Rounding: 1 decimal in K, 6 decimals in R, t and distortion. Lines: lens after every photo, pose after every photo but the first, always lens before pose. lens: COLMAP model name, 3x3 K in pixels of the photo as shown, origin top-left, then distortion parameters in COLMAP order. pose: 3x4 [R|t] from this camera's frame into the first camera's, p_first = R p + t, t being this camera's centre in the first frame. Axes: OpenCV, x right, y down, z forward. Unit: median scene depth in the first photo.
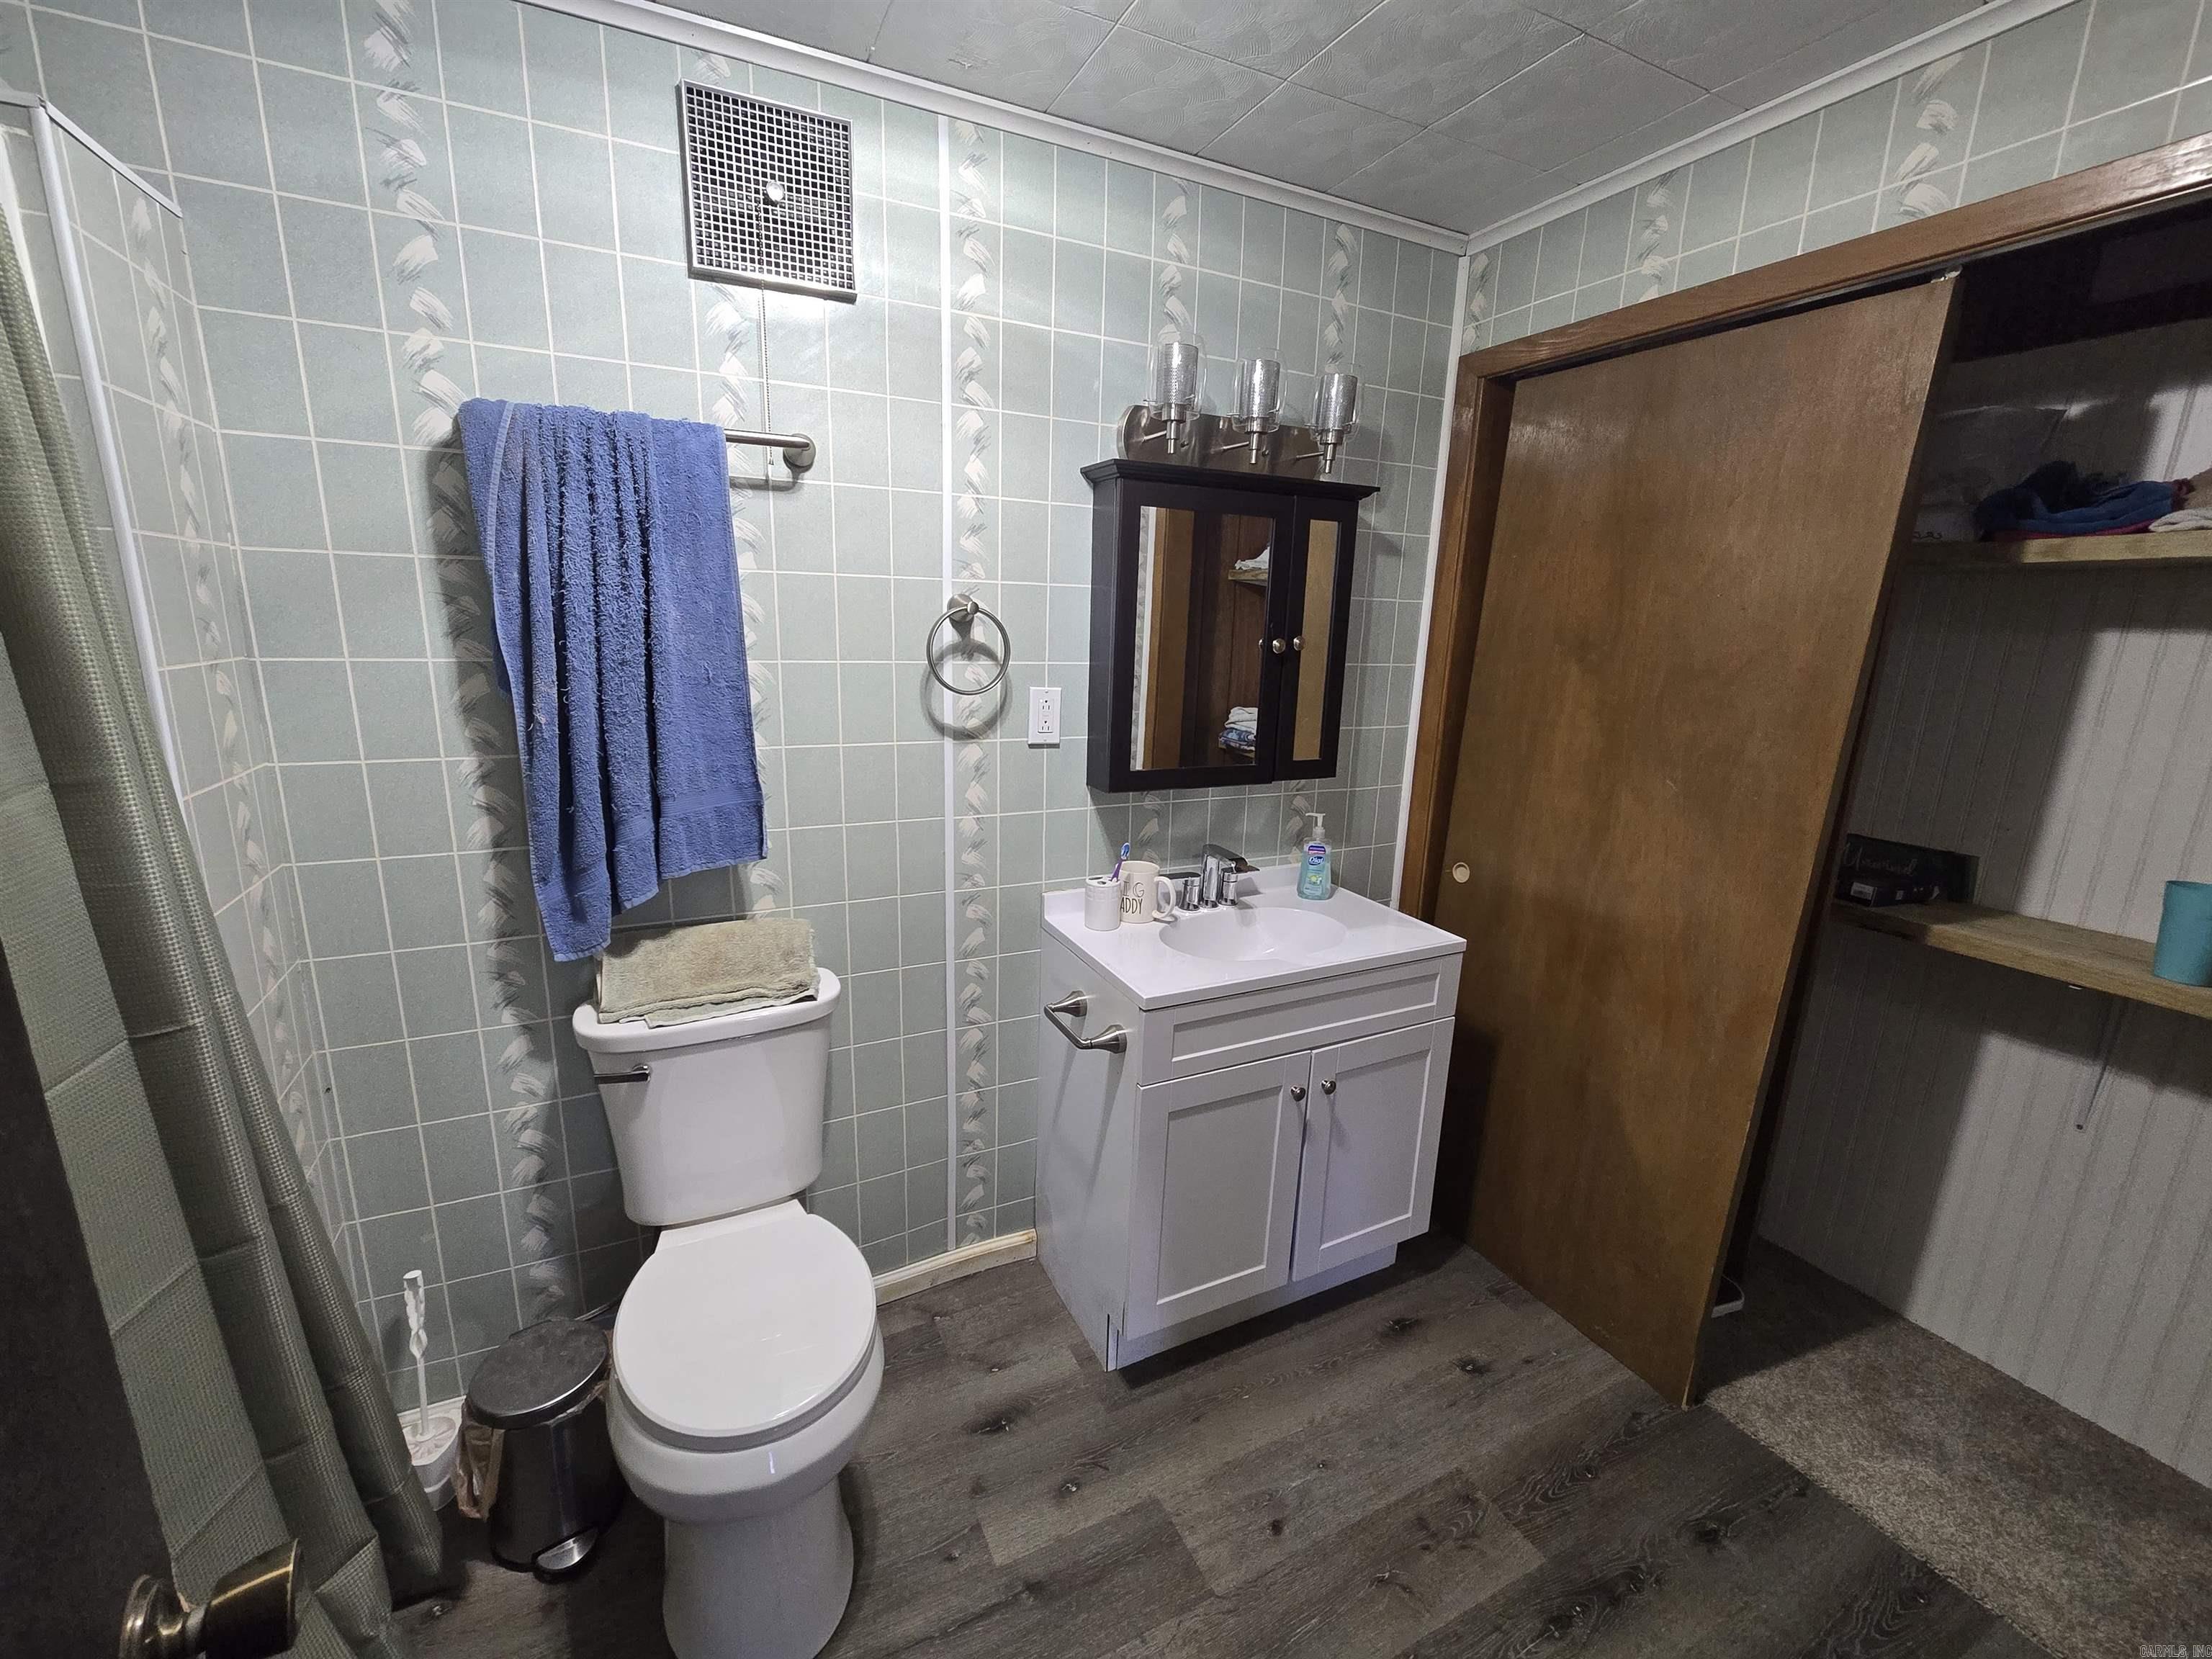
lens RADIAL K [[906.4, 0, 1096.8], [0, 906.4, 828.2], [0, 0, 1]] dist [-0.004459, 0.000669]
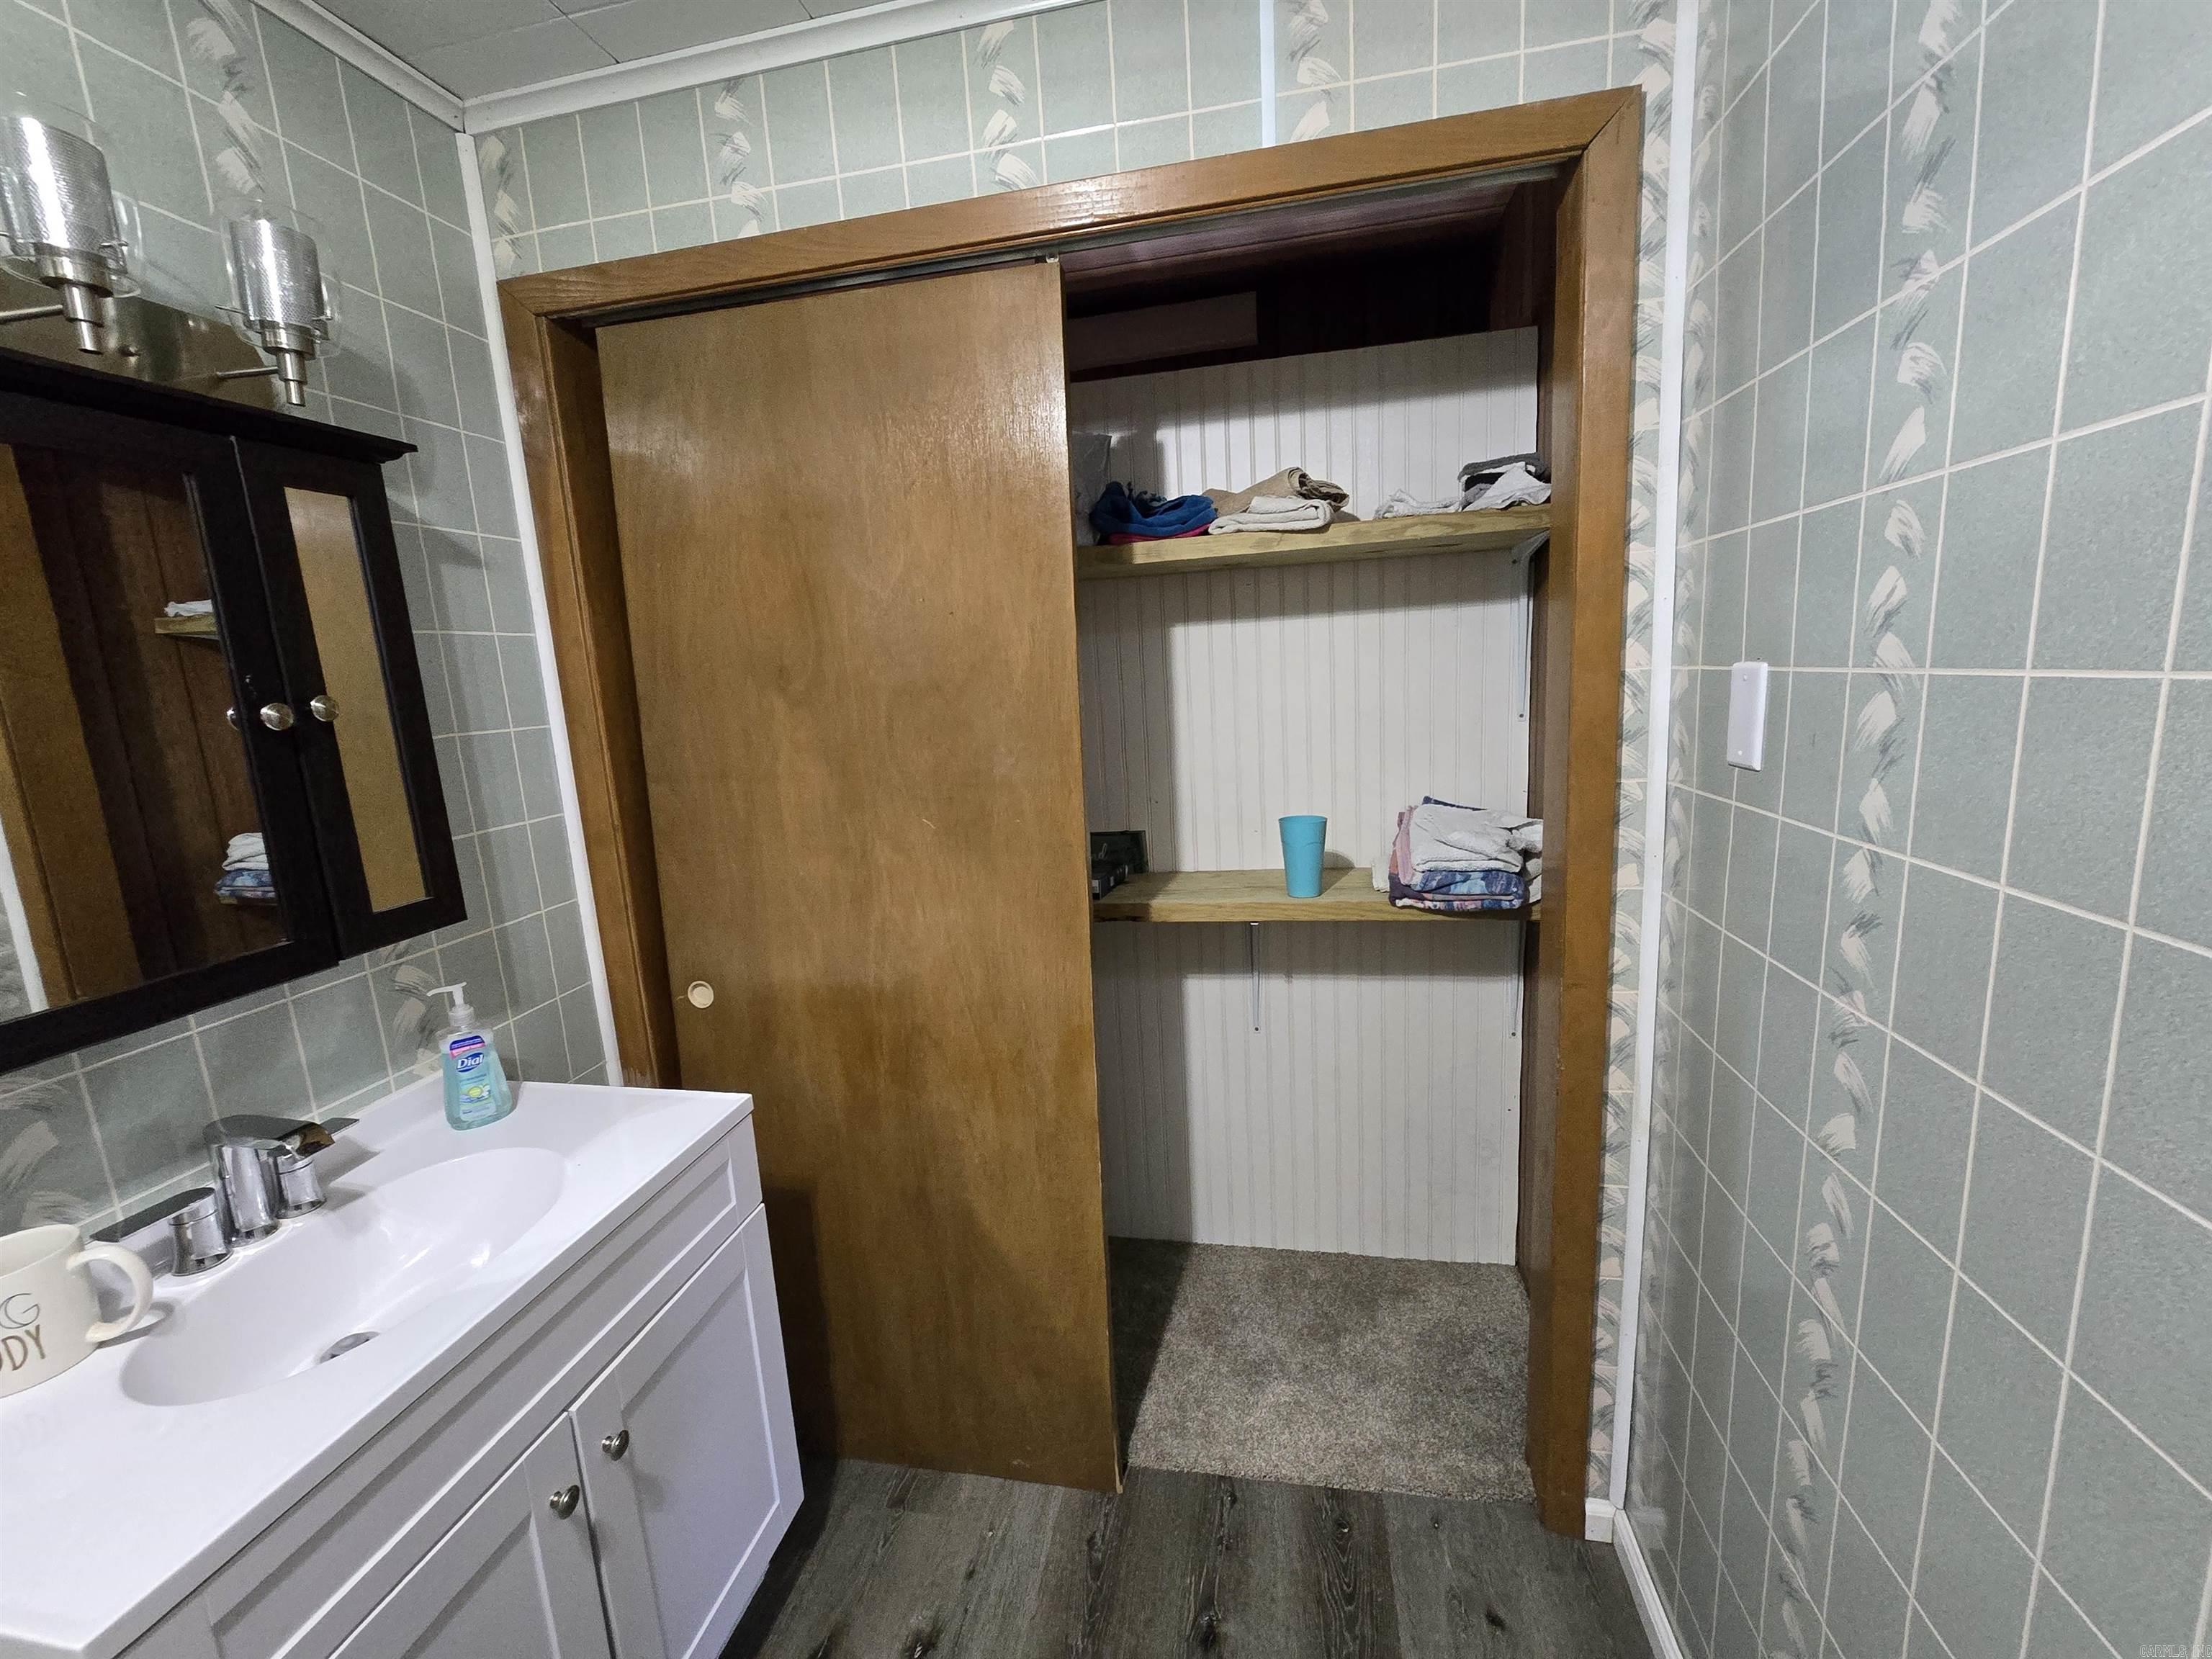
lens RADIAL K [[906.4, 0, 1096.8], [0, 906.4, 828.2], [0, 0, 1]] dist [-0.004459, 0.000669]
pose [[0.609611, -0.203120, 0.766235, 0.073965], [0.252302, 0.966063, 0.055363, -0.045632], [-0.751477, 0.159573, 0.640171, 0.307132]]
